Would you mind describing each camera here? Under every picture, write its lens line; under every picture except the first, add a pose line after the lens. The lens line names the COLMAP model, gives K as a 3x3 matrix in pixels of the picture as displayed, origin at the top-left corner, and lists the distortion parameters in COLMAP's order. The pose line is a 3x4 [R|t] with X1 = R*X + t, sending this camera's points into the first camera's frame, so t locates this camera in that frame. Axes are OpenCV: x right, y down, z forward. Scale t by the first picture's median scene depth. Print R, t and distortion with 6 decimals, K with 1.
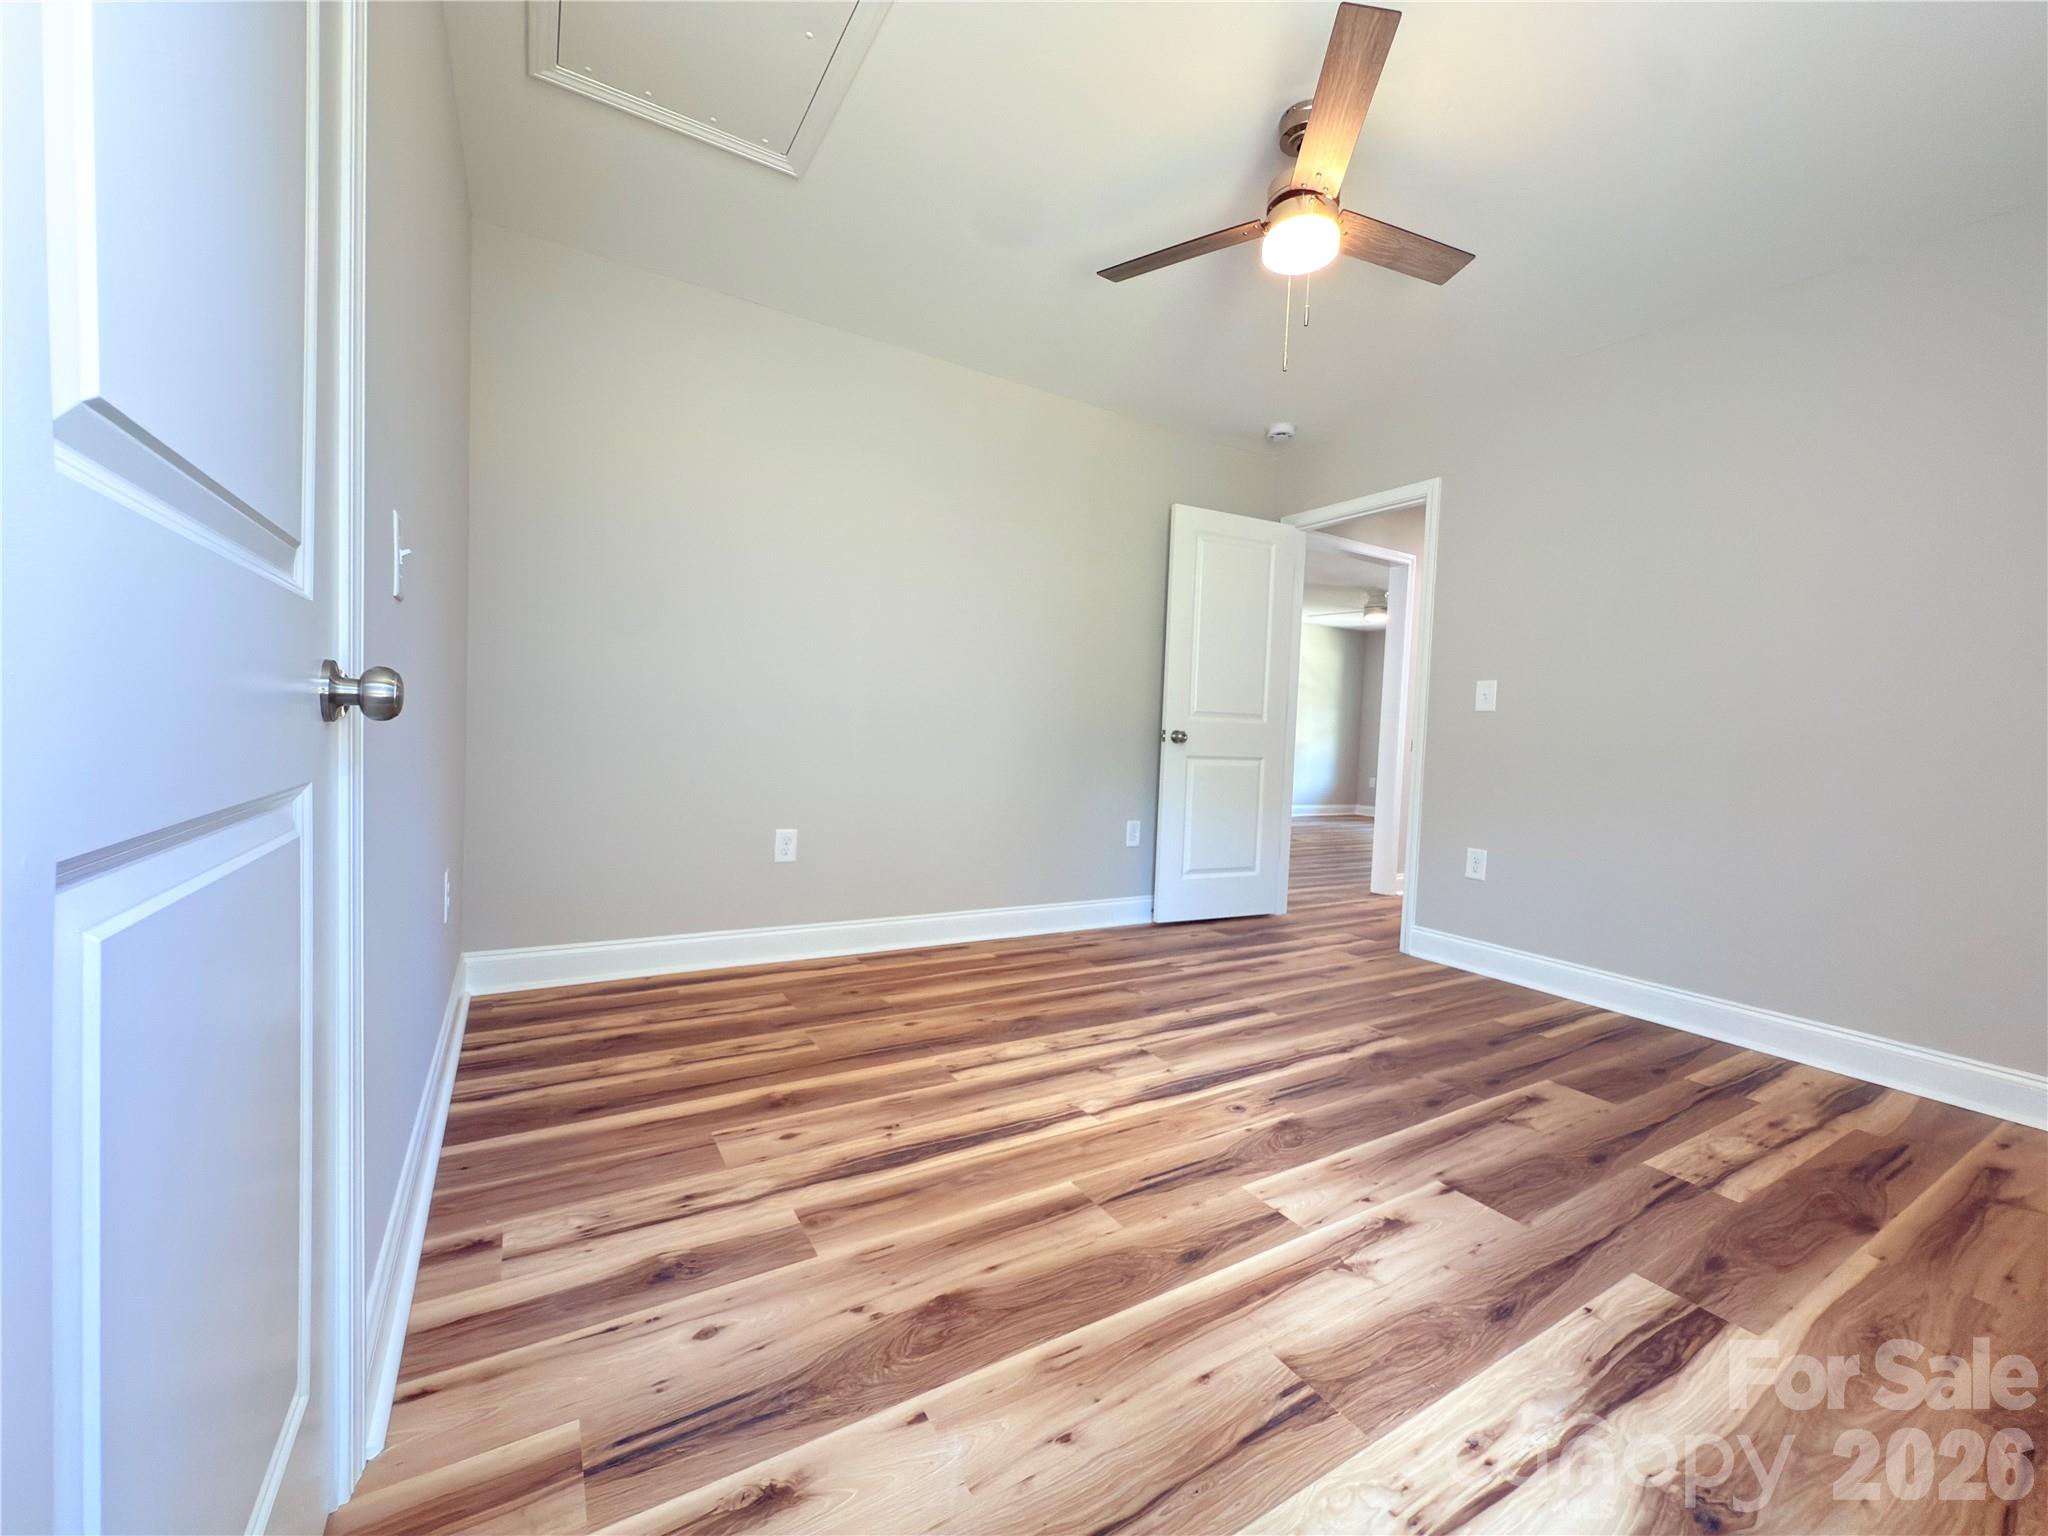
lens RADIAL K [[816.1, 0, 1024.0], [0, 816.1, 768.0], [0, 0, 1]] dist [-0.002150, 0.000315]
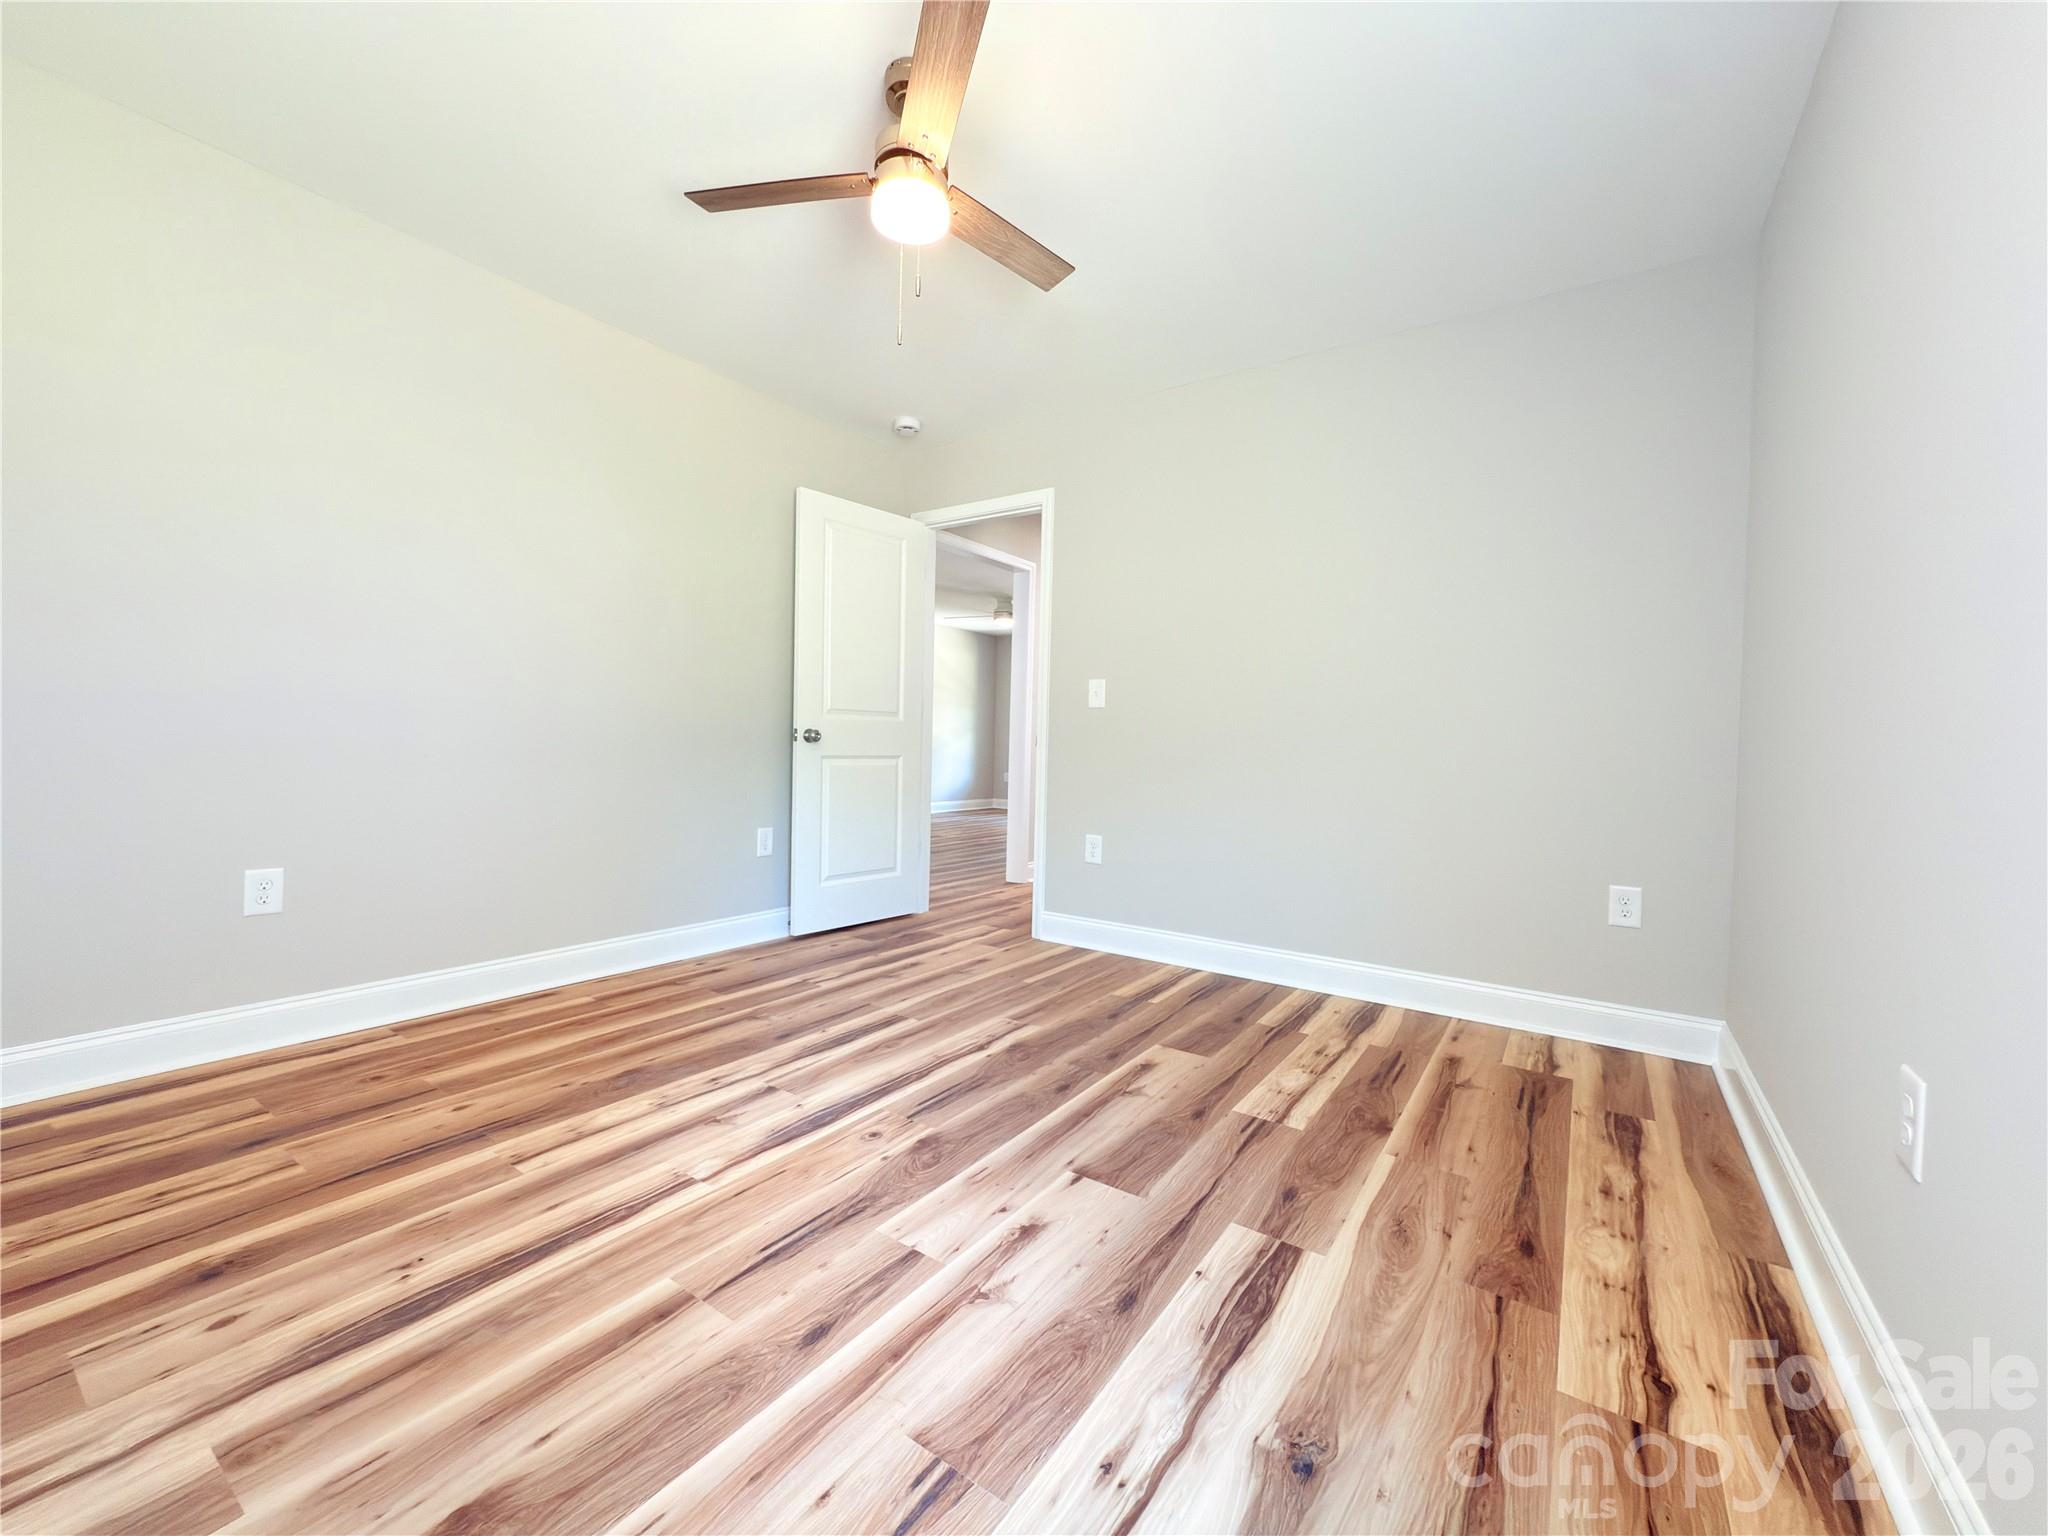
lens RADIAL K [[816.1, 0, 1024.0], [0, 816.1, 768.0], [0, 0, 1]] dist [-0.002150, 0.000315]
pose [[0.911271, -0.030355, 0.410686, 0.050617], [0.030717, 0.999512, 0.005720, 0.002484], [-0.410659, 0.007402, 0.911759, 0.086546]]
